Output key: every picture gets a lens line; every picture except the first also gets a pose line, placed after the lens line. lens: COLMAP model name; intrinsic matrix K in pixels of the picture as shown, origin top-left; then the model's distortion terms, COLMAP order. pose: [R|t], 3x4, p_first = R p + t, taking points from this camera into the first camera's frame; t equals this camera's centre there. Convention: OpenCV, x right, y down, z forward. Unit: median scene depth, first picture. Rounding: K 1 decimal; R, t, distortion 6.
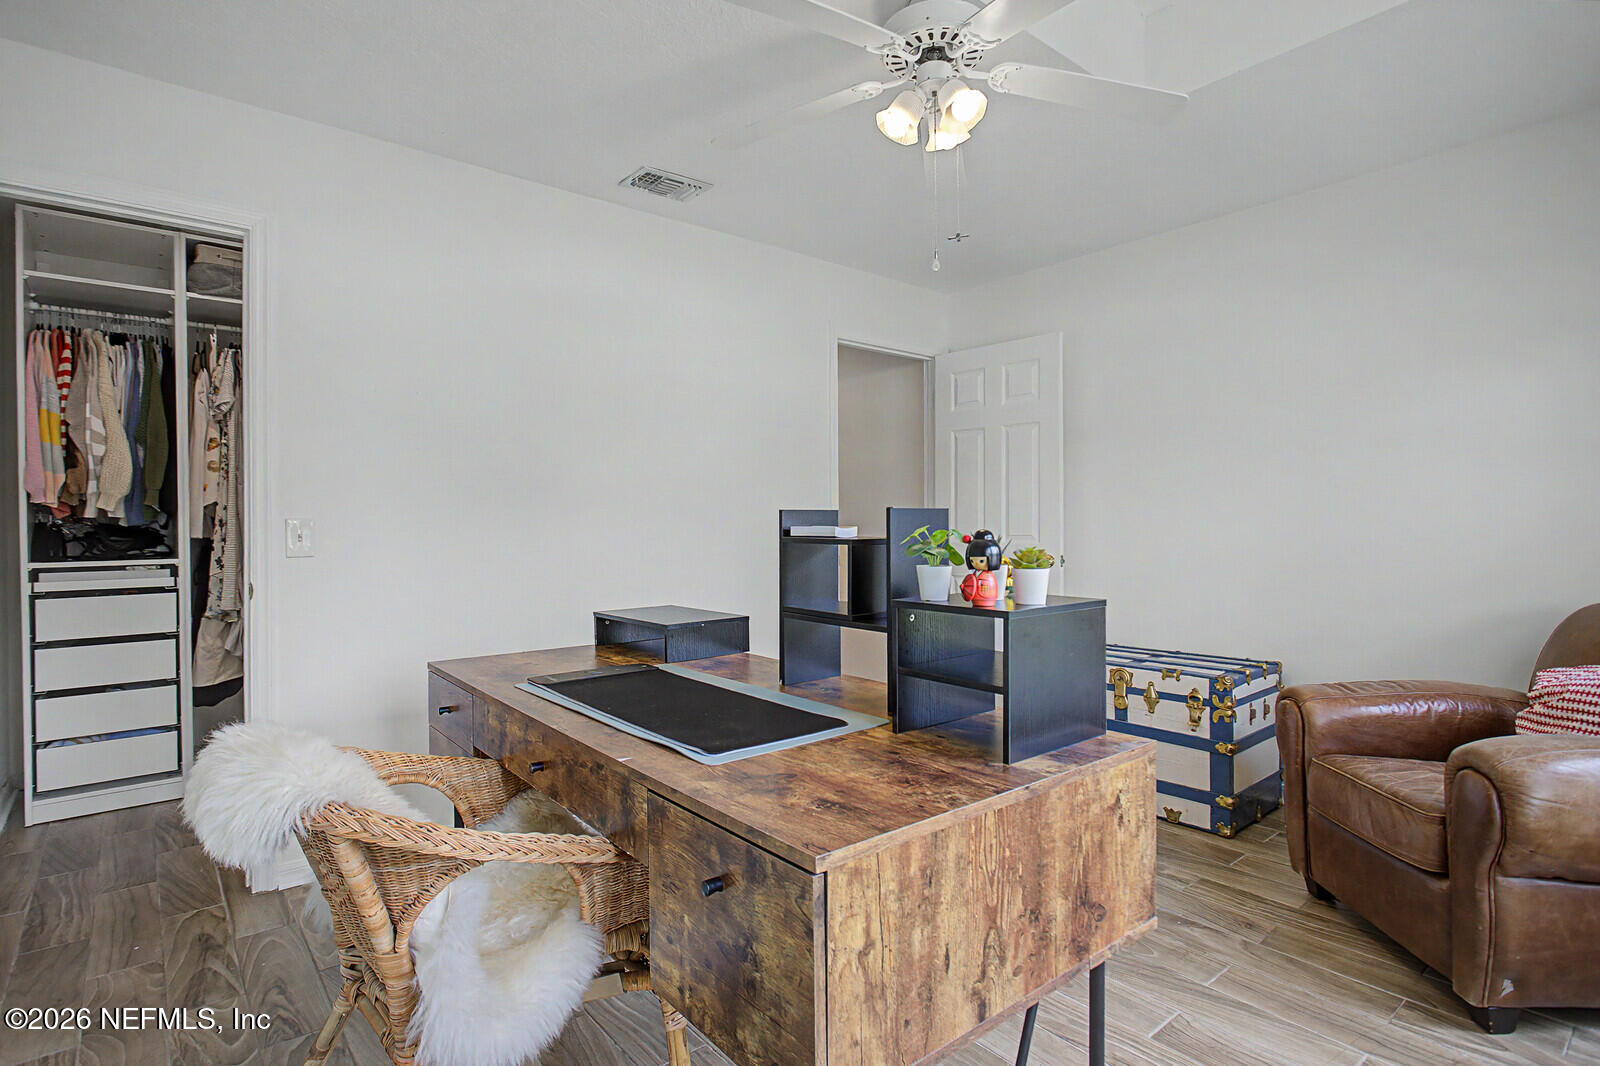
lens RADIAL K [[804.1, 0, 787.6], [0, 804.1, 538.6], [0, 0, 1]] dist [-0.019478, 0.008562]
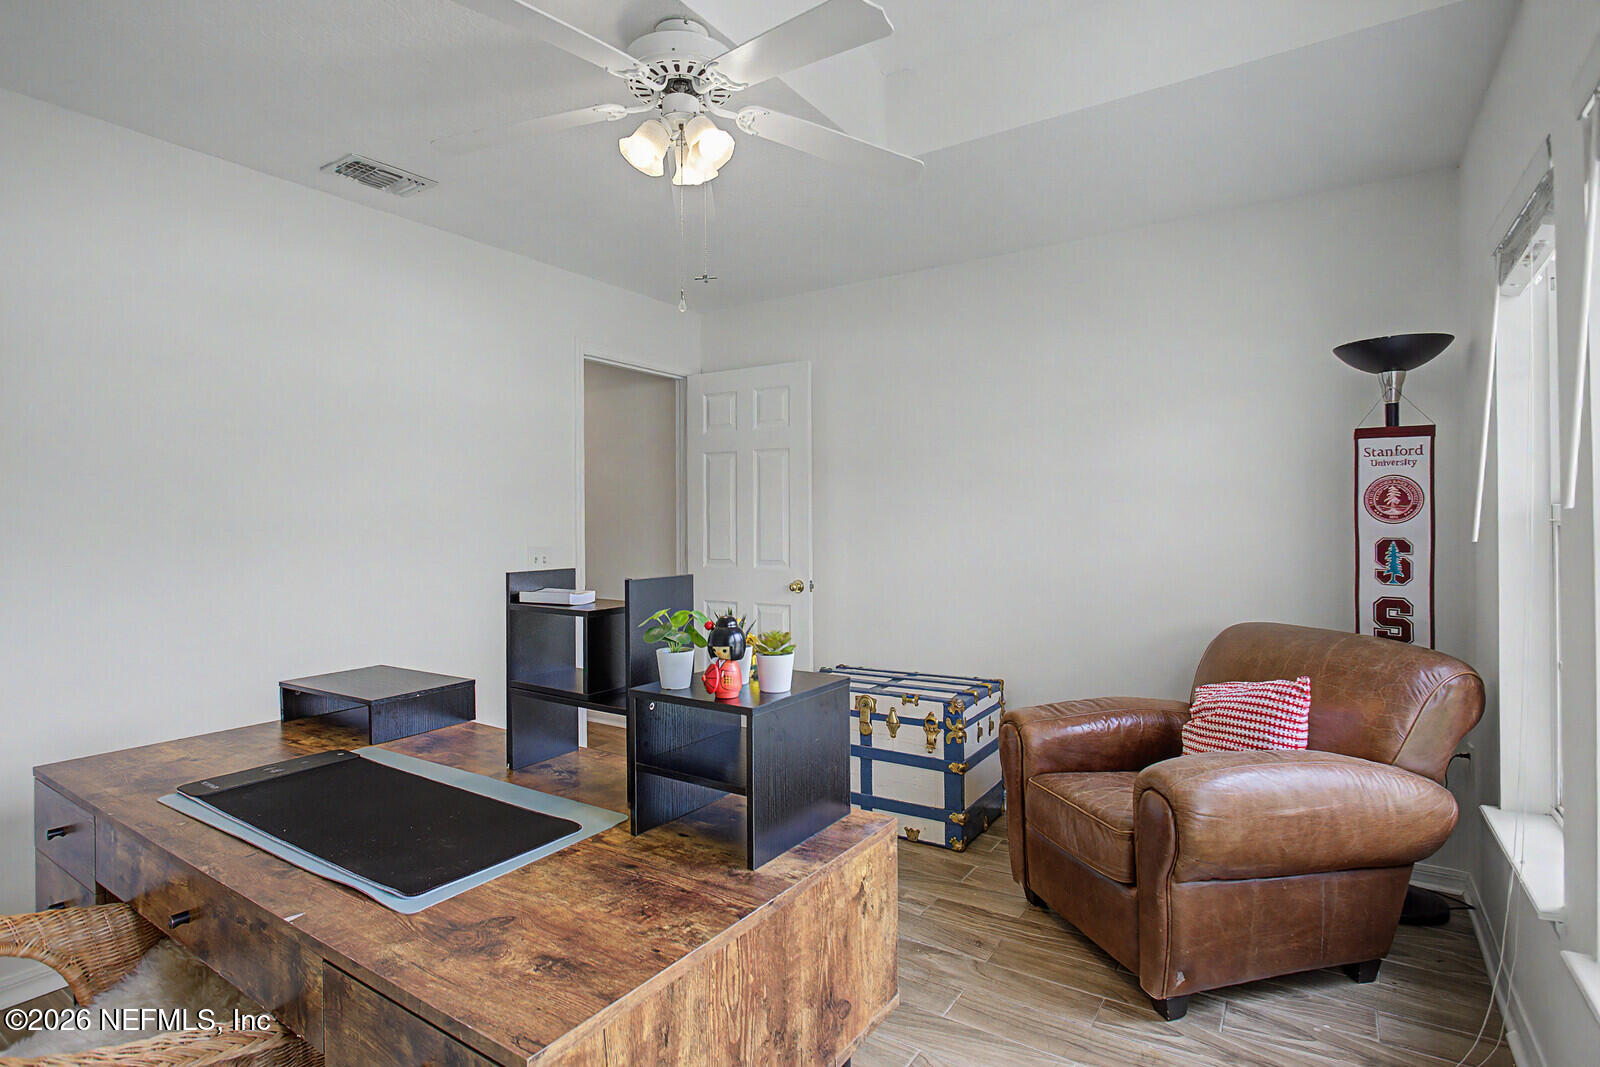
lens RADIAL K [[804.1, 0, 787.3], [0, 804.1, 520.7], [0, 0, 1]] dist [-0.019478, 0.008562]
pose [[0.956309, -0.001023, 0.292354, 0.026959], [0.003702, 0.999956, -0.008613, -0.083211], [-0.292333, 0.009319, 0.956271, 0.057245]]
